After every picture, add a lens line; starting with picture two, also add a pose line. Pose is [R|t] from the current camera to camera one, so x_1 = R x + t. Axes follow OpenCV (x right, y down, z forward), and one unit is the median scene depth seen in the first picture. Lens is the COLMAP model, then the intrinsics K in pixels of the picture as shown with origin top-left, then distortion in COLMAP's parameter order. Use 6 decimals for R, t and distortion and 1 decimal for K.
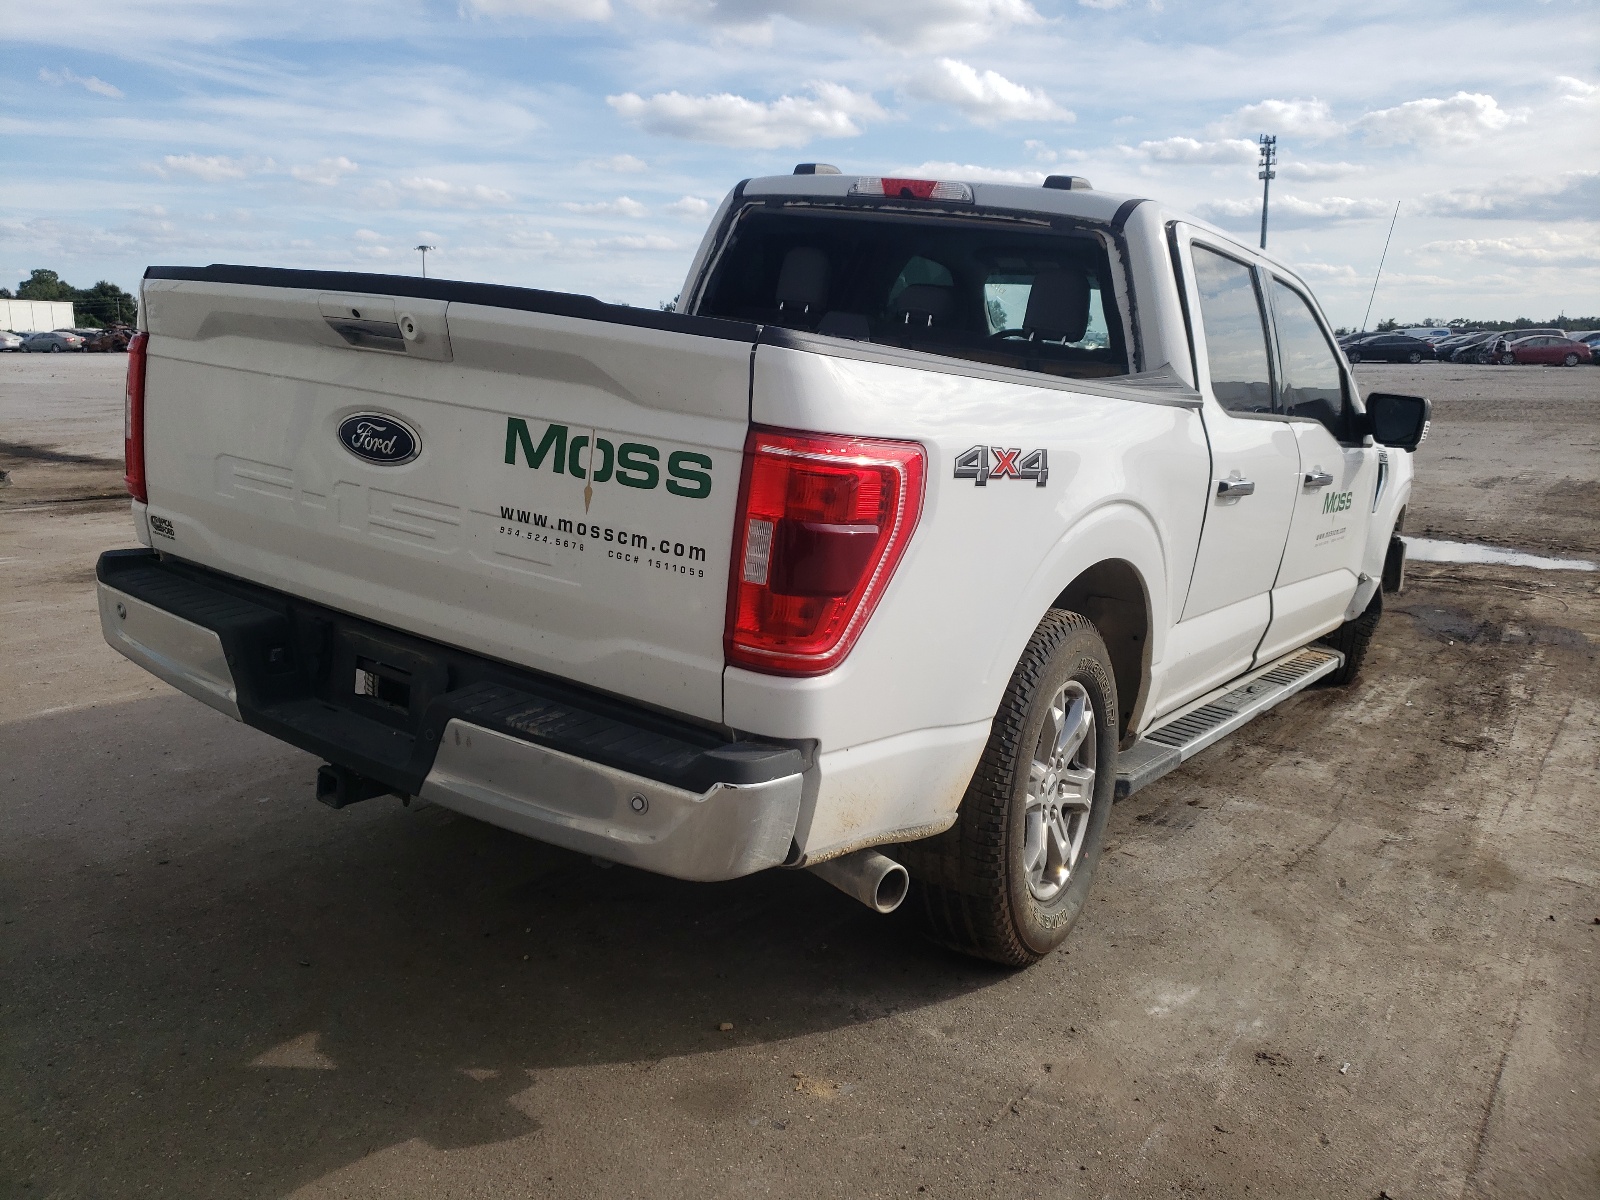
lens RADIAL K [[1237.9, 0, 800.0], [0, 1237.9, 600.0], [0, 0, 1]] dist [0.096527, -0.199062]
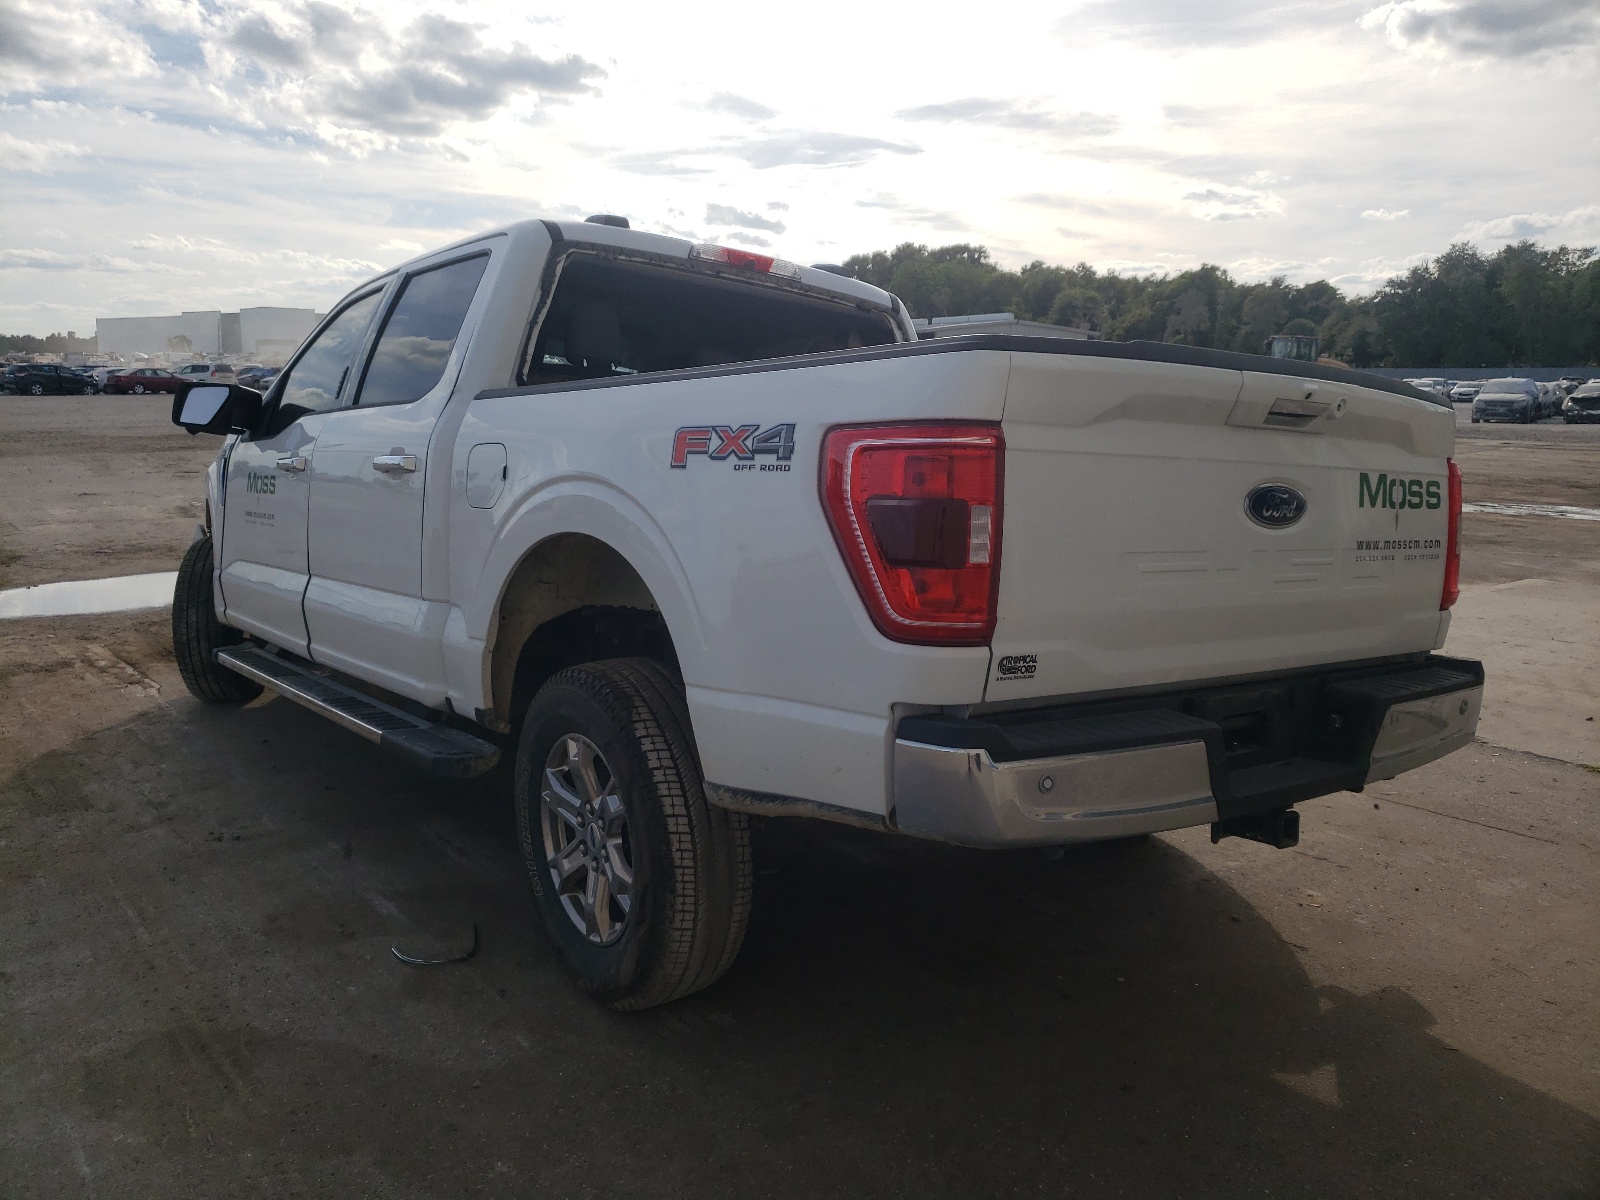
lens RADIAL K [[1197.9, 0, 800.0], [0, 1197.9, 600.0], [0, 0, 1]] dist [0.087148, -0.044132]
pose [[0.310142, -0.178375, 0.933806, -1.635176], [0.190956, 0.973910, 0.122614, -0.285148], [-0.931315, 0.140288, 0.336112, 1.135591]]
